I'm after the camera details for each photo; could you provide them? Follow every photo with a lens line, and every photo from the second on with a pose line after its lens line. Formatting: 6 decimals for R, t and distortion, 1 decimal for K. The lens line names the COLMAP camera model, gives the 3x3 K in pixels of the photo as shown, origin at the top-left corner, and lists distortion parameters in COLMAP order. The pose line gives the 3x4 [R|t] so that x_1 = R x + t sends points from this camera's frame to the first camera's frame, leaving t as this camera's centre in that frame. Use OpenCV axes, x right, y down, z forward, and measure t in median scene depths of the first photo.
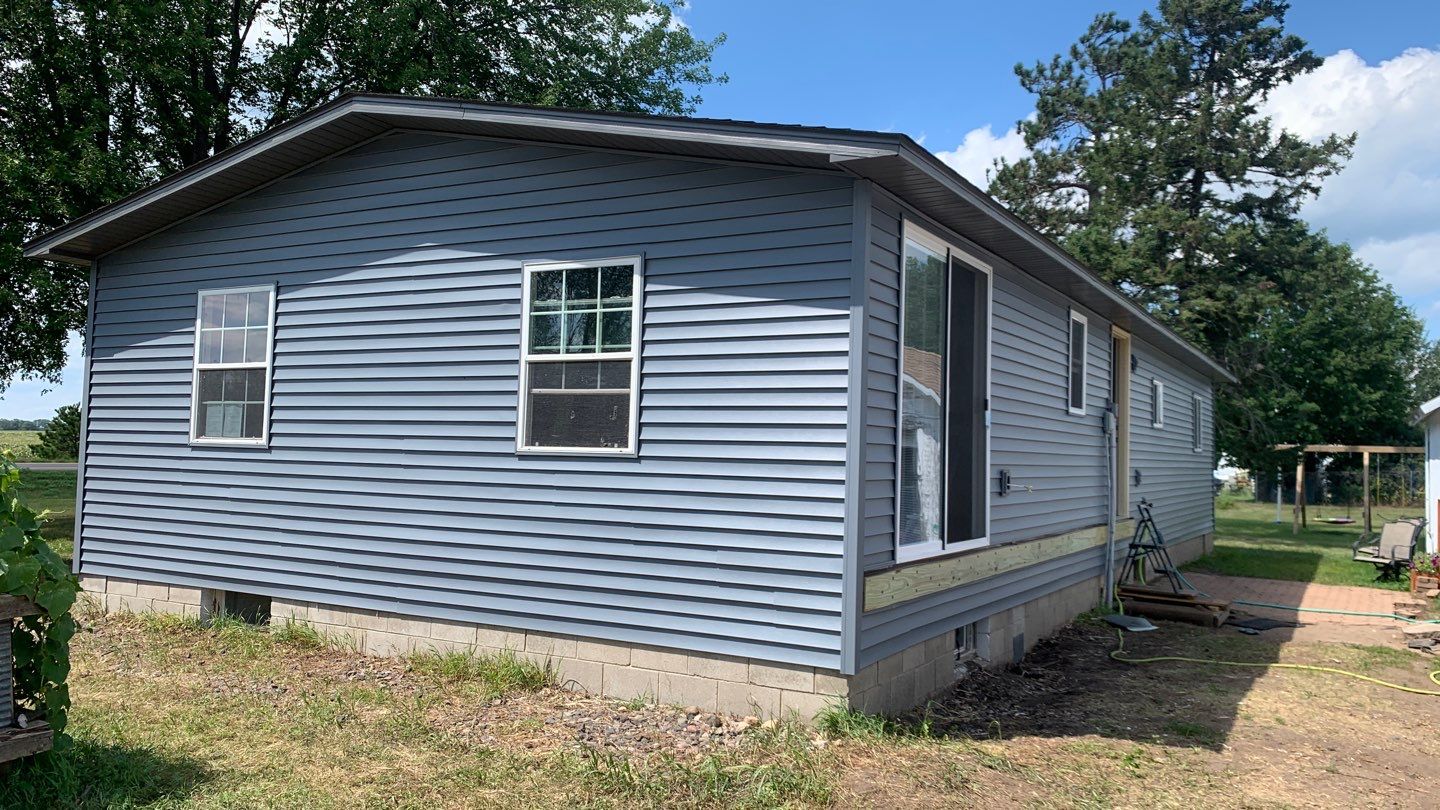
lens RADIAL K [[1143.1, 0, 720.0], [0, 1143.1, 405.0], [0, 0, 1]] dist [0.001151, -0.000937]
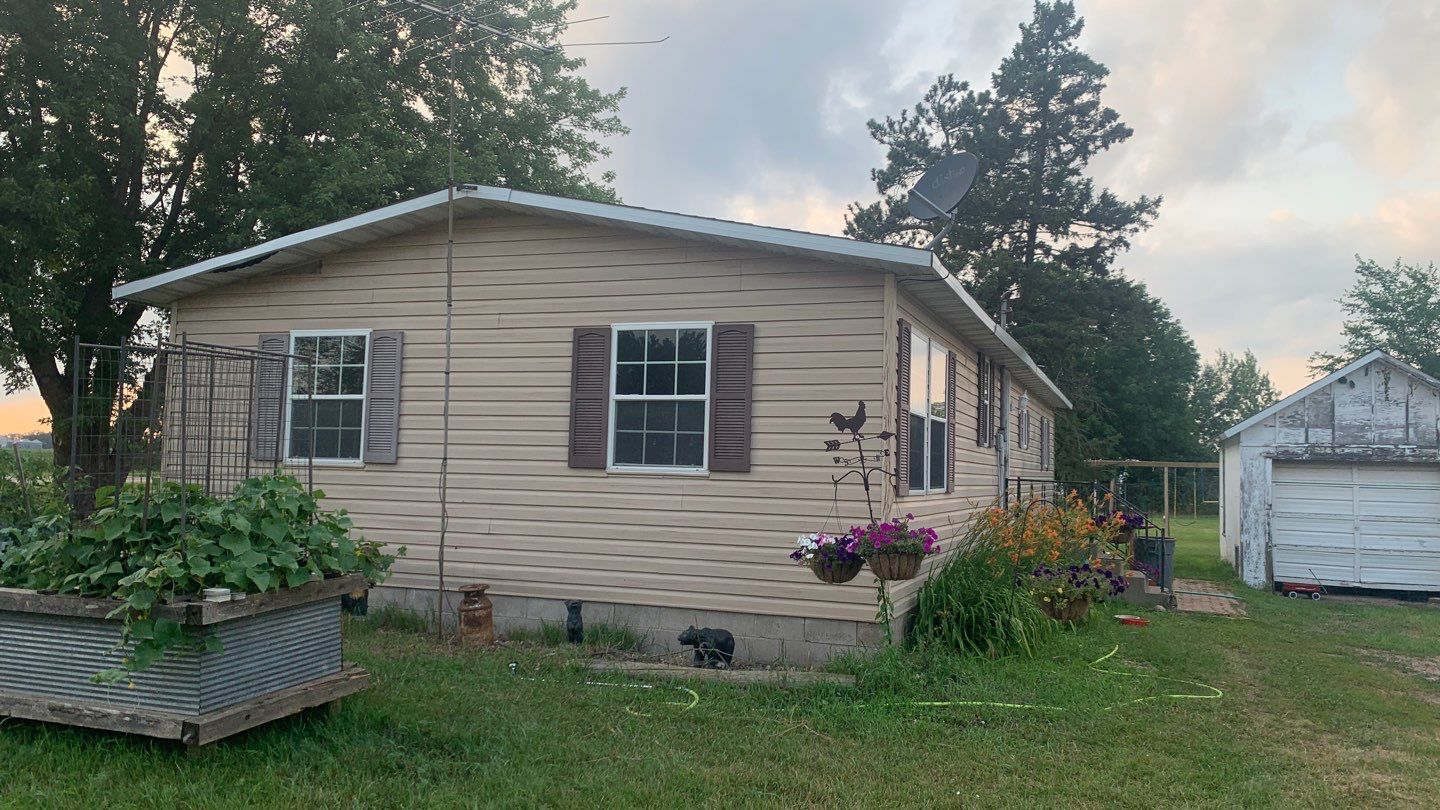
lens RADIAL K [[1143.1, 0, 720.0], [0, 1143.1, 405.0], [0, 0, 1]] dist [0.001151, -0.000937]
pose [[0.987665, 0.004511, 0.156514, -0.069351], [-0.002208, 0.999887, -0.014885, -0.004031], [-0.156564, 0.014355, 0.987564, -0.080687]]
